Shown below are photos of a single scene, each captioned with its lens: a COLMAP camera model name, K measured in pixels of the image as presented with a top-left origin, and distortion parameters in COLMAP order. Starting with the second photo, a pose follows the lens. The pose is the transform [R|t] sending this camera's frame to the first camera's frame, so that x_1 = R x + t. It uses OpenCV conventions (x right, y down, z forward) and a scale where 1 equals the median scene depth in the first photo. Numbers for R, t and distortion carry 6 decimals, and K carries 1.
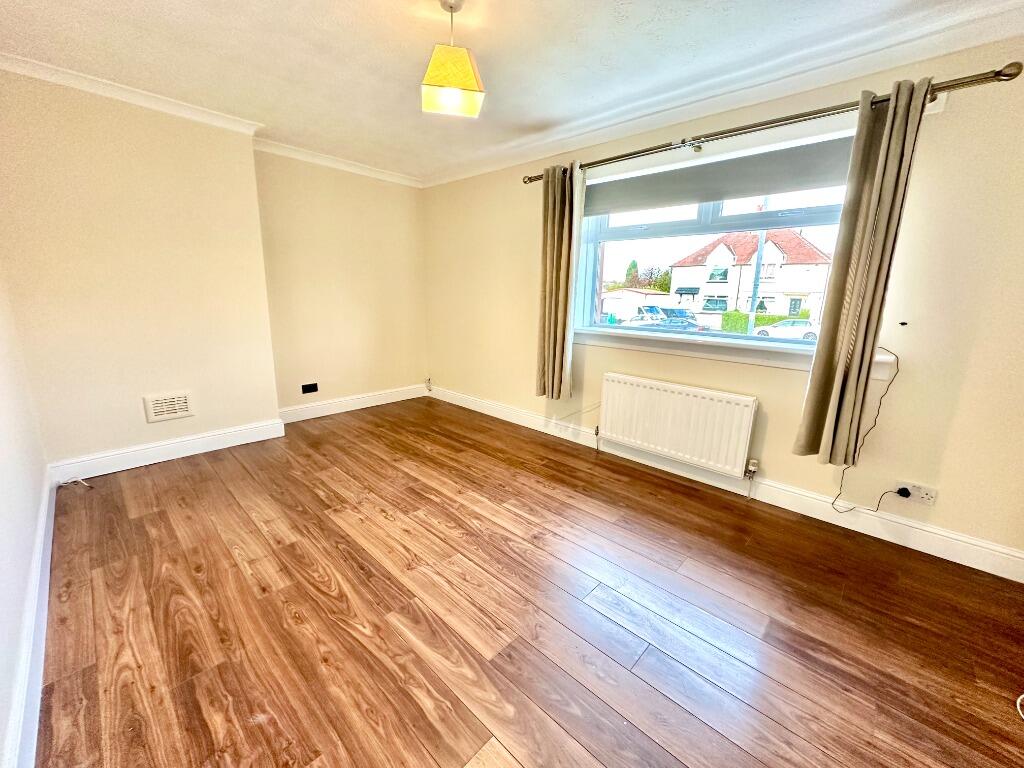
lens RADIAL K [[406.8, 0, 511.2], [0, 406.8, 382.7], [0, 0, 1]] dist [-0.001736, 0.000405]
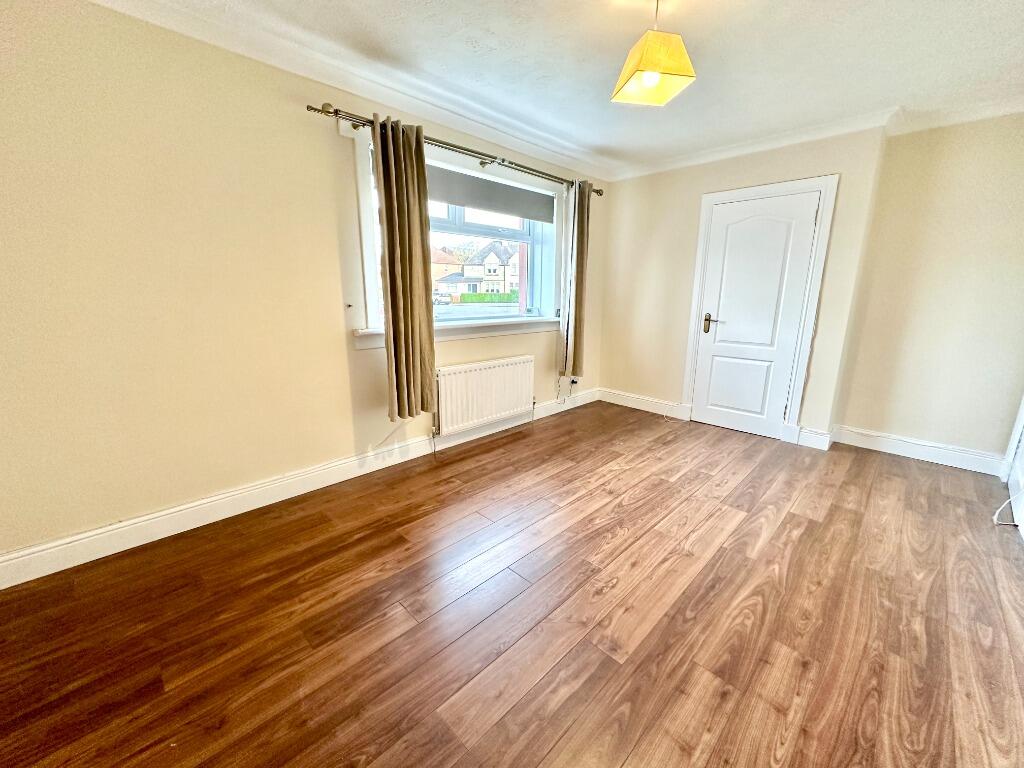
lens RADIAL K [[406.8, 0, 511.2], [0, 406.8, 382.7], [0, 0, 1]] dist [-0.001736, 0.000405]
pose [[0.029688, -0.240334, 0.970236, -1.048864], [0.210691, 0.950360, 0.228964, -0.265711], [-0.977102, 0.197622, 0.078851, 1.152269]]
